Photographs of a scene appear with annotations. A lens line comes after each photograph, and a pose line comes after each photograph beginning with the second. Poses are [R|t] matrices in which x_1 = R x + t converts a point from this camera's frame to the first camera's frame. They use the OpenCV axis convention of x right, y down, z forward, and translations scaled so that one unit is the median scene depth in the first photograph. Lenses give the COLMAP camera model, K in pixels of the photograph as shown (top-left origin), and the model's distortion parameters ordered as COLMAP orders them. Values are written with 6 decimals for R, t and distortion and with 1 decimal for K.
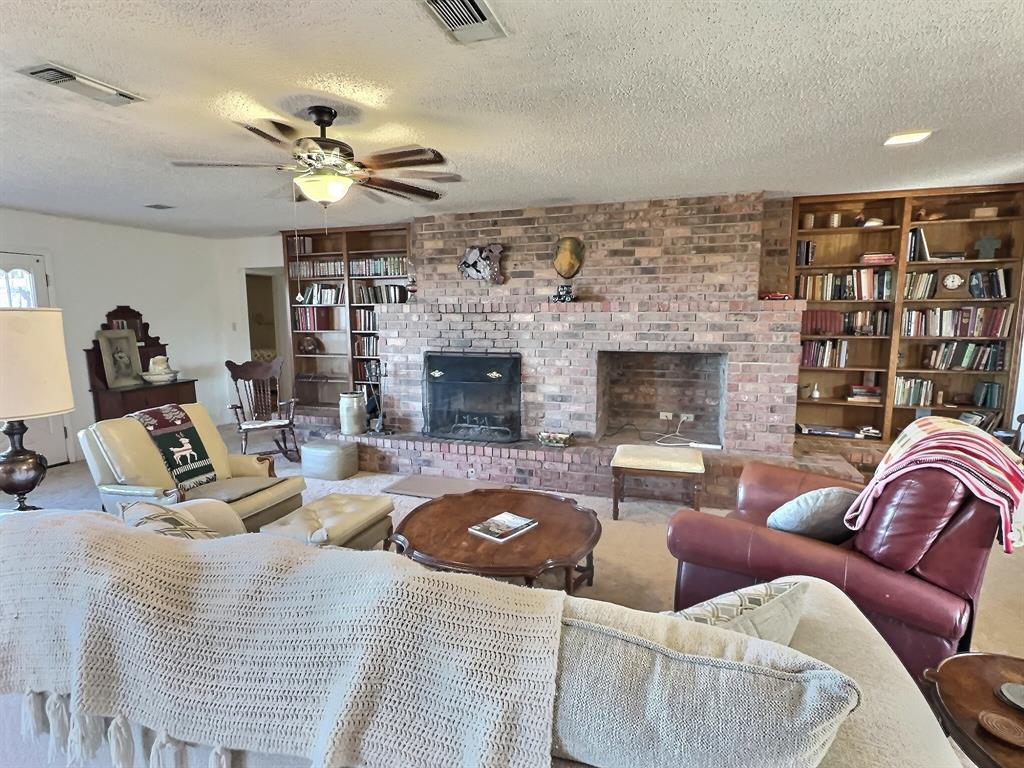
lens RADIAL K [[529.5, 0, 519.6], [0, 529.5, 381.8], [0, 0, 1]] dist [-0.002786, -0.000180]
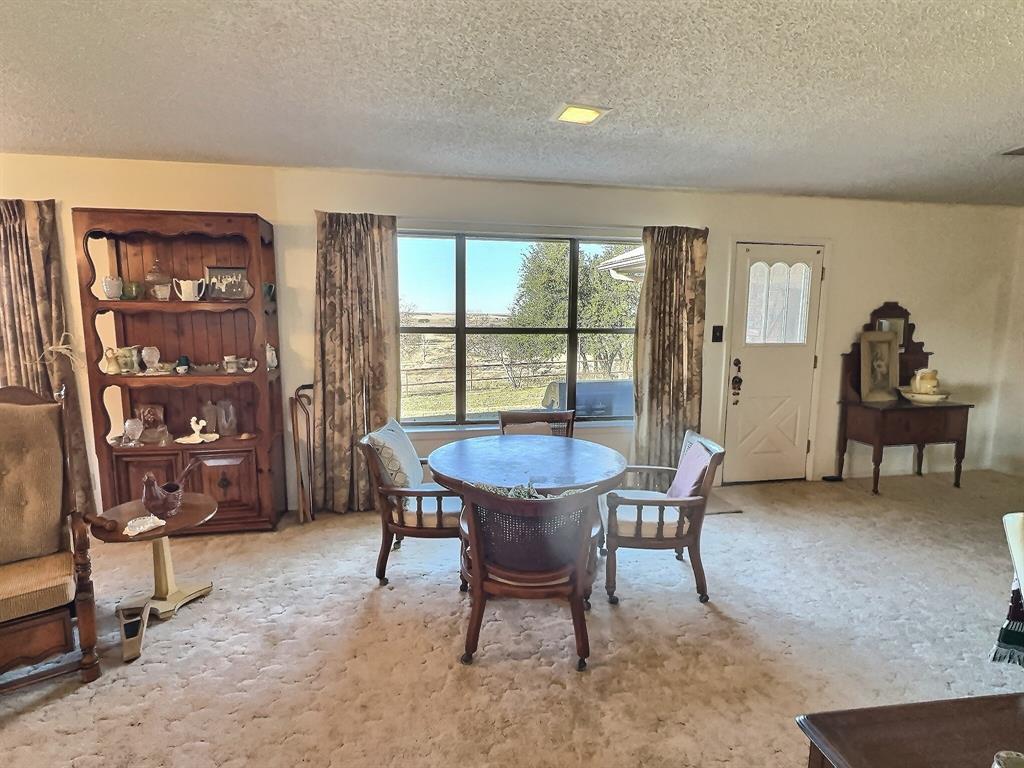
lens RADIAL K [[529.5, 0, 511.4], [0, 529.5, 381.6], [0, 0, 1]] dist [-0.002786, -0.000180]
pose [[0.462943, 0.124954, -0.877536, -0.353008], [-0.124827, 0.989338, 0.075022, -0.015134], [0.877554, 0.074809, 0.473605, 0.152077]]
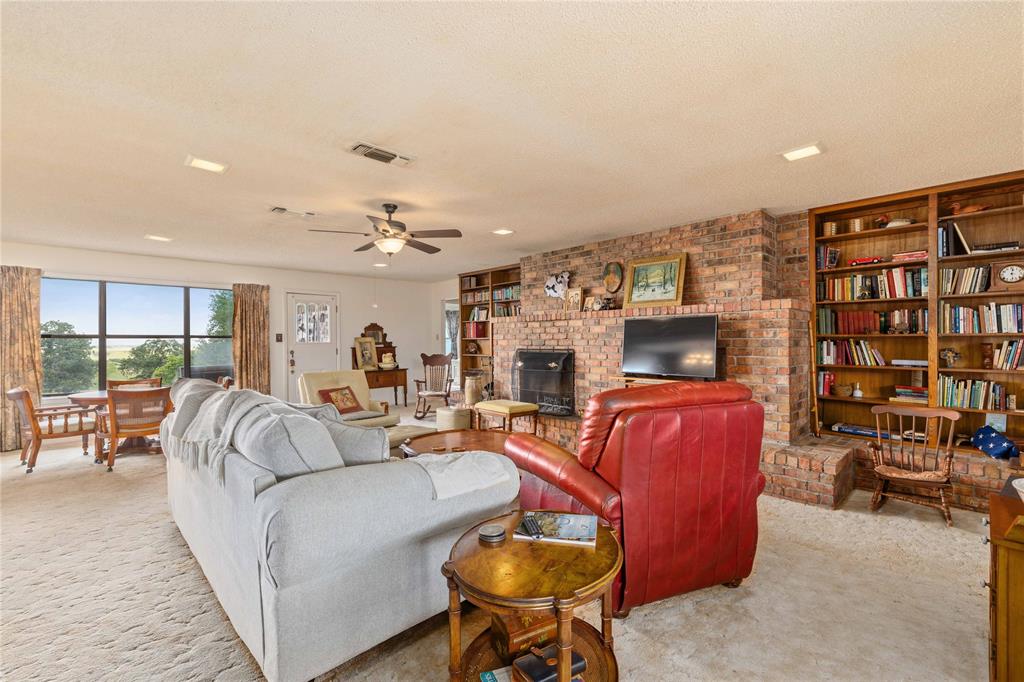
lens RADIAL K [[455.9, 0, 517.5], [0, 455.9, 343.4], [0, 0, 1]] dist [0.002006, 0.001059]
pose [[0.881906, 0.000354, -0.471424, 0.418920], [-0.058658, 0.992311, -0.108988, 0.064499], [0.467761, 0.123770, 0.875146, -0.076557]]
